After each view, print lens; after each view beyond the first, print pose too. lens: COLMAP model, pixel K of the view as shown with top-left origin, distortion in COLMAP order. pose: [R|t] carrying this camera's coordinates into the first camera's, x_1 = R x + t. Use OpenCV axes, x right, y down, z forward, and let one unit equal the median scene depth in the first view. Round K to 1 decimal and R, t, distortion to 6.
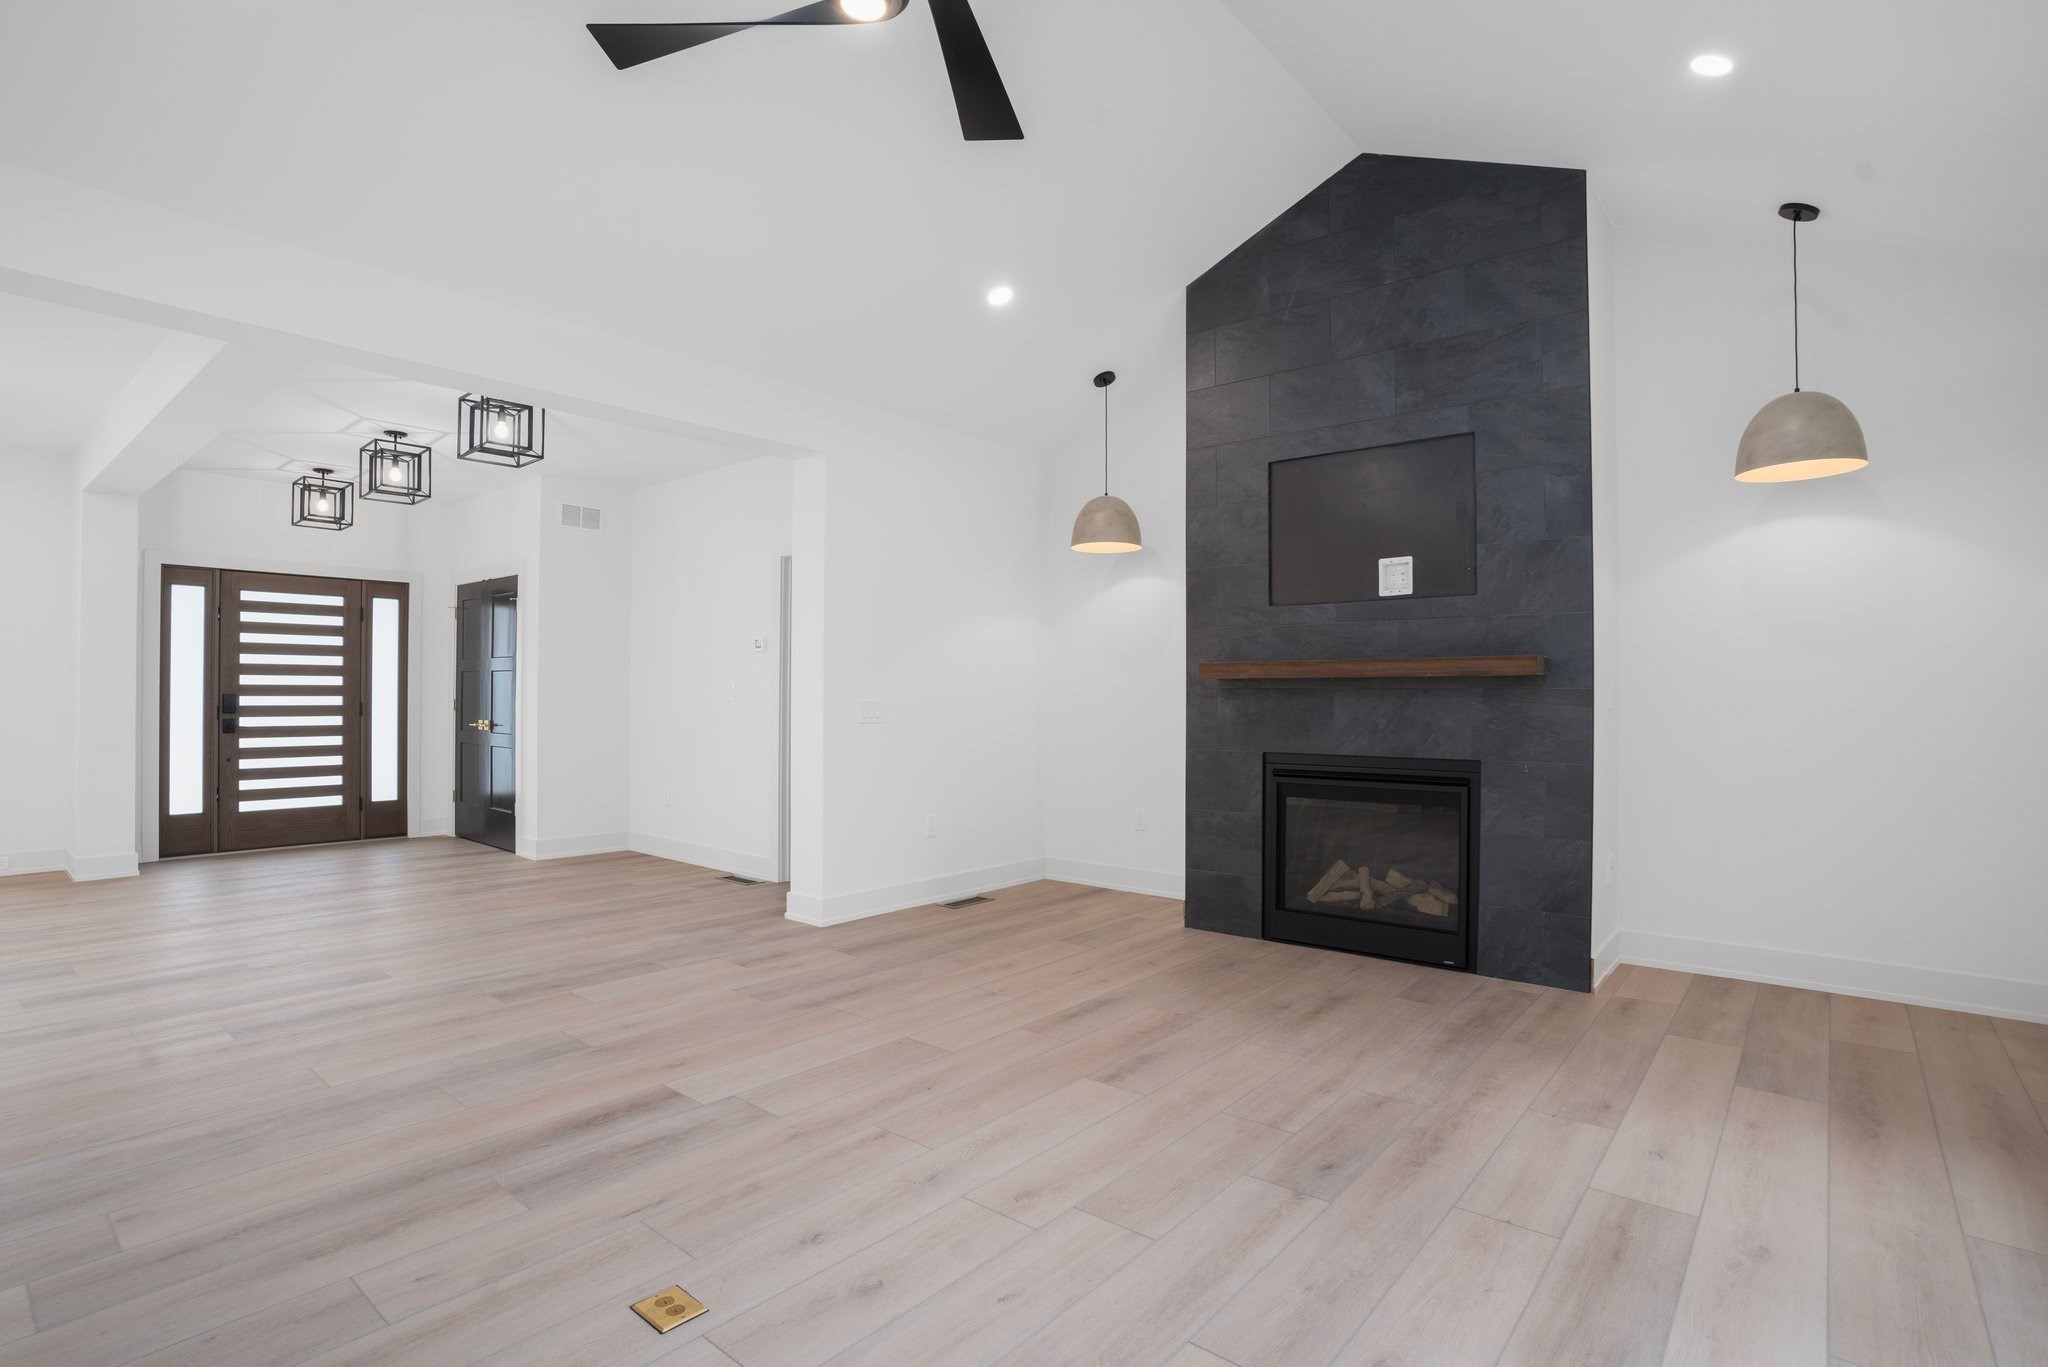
lens RADIAL K [[999.8, 0, 1001.4], [0, 999.8, 689.3], [0, 0, 1]] dist [-0.029095, 0.001955]
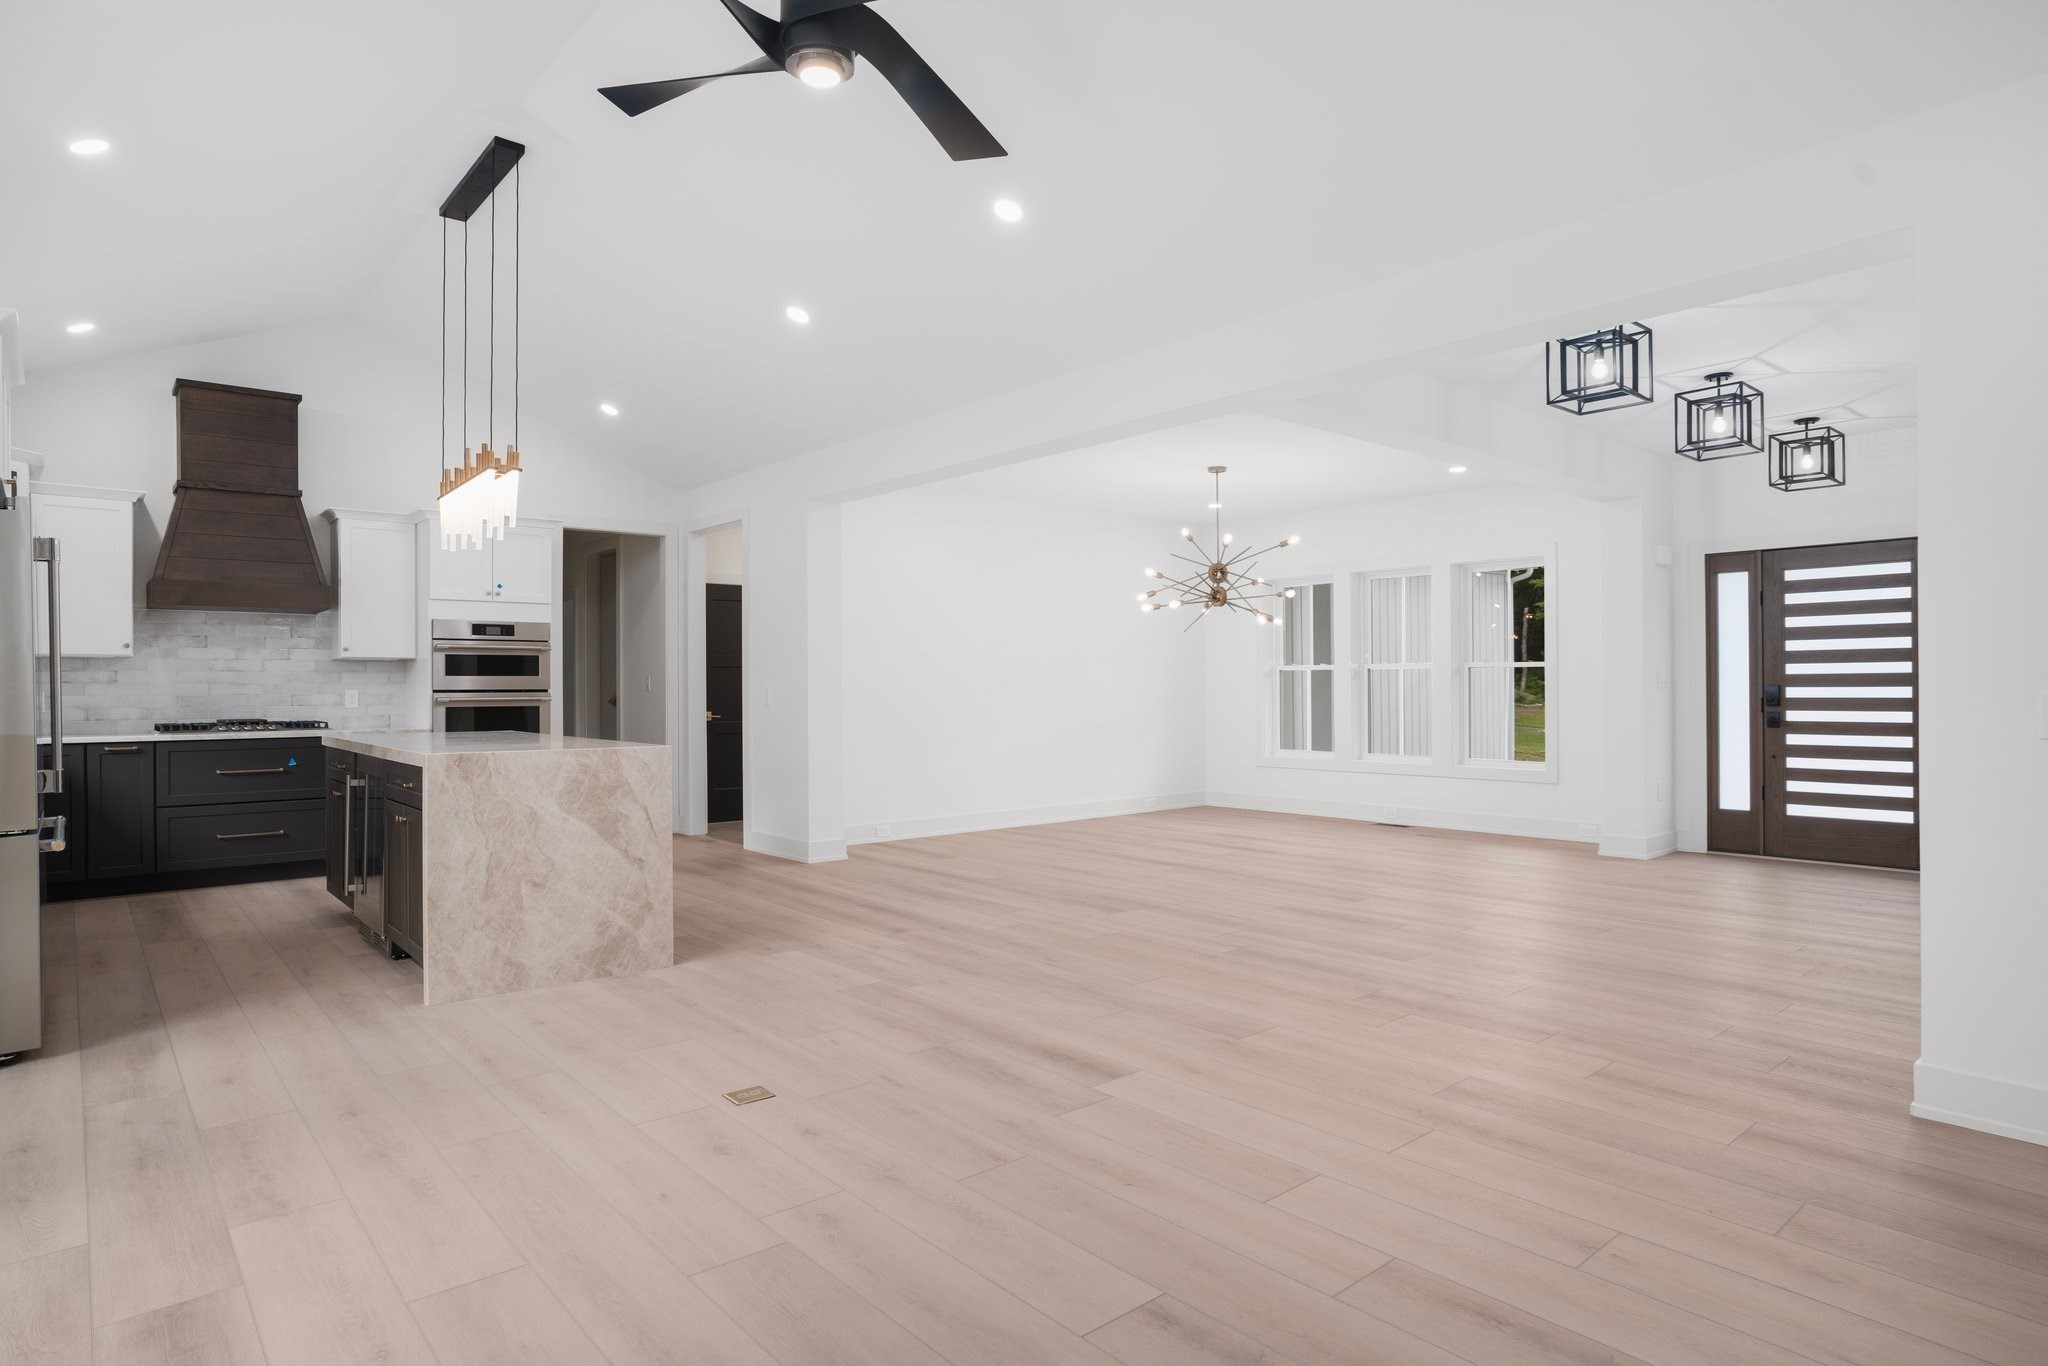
lens RADIAL K [[1140.8, 0, 1013.6], [0, 1140.8, 685.8], [0, 0, 1]] dist [-0.033332, 0.012299]
pose [[-0.148454, -0.006020, -0.988901, 0.370083], [0.011041, 0.999909, -0.007745, 0.006035], [0.988858, -0.012069, -0.148374, 0.468413]]
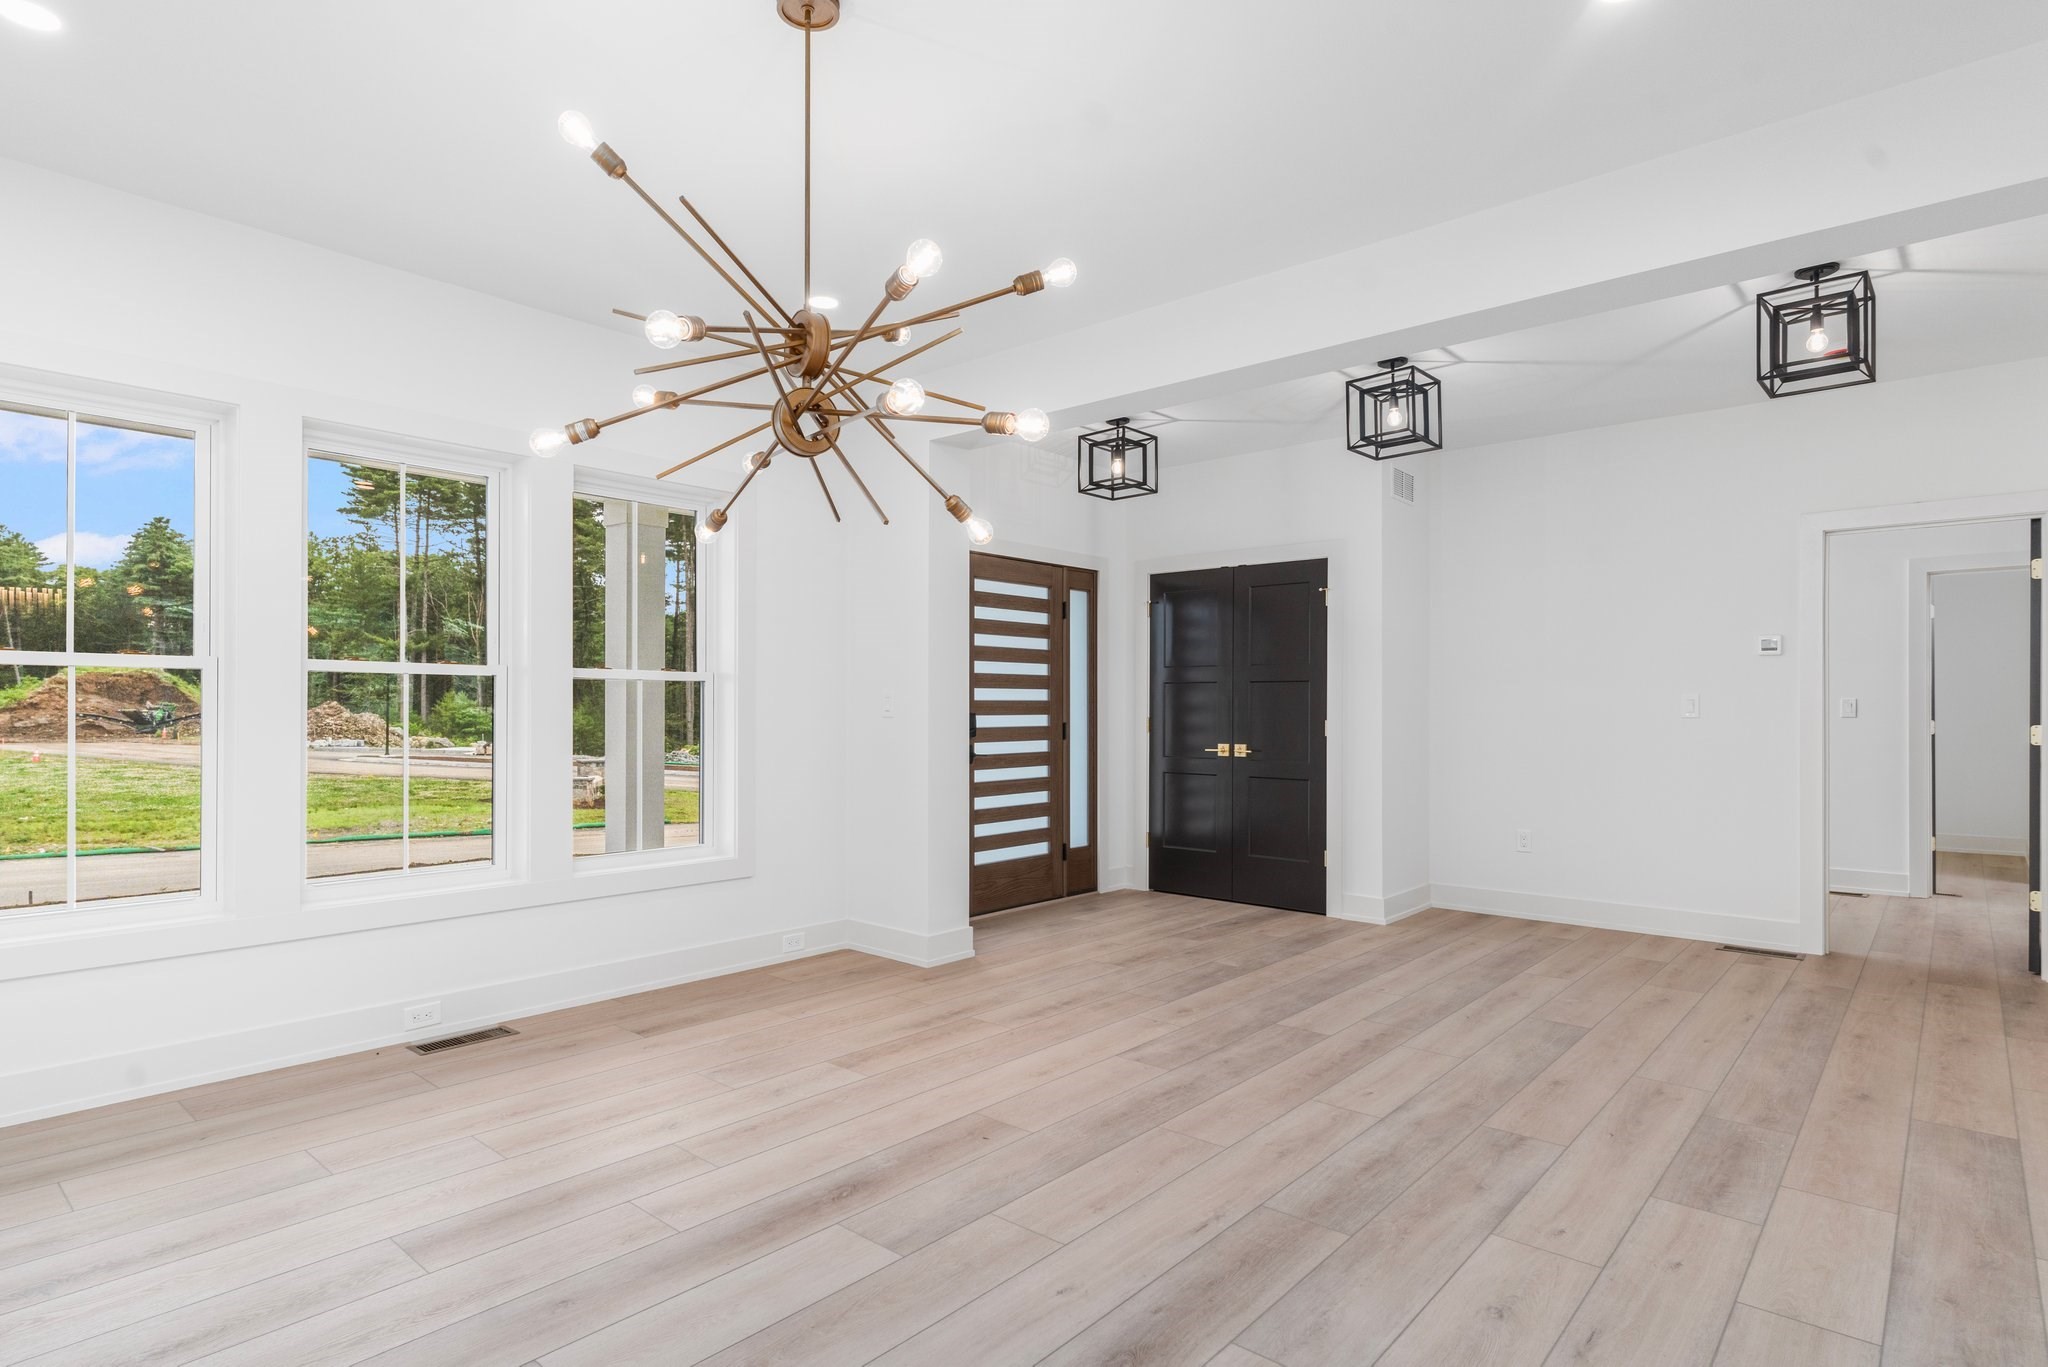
lens RADIAL K [[1071.9, 0, 1002.4], [0, 1071.9, 700.0], [0, 0, 1]] dist [-0.008767, 0.003318]
pose [[0.999733, -0.007902, -0.021697, -0.762473], [0.007917, 0.999968, 0.000623, -0.005953], [0.021692, -0.000794, 0.999764, 0.165548]]
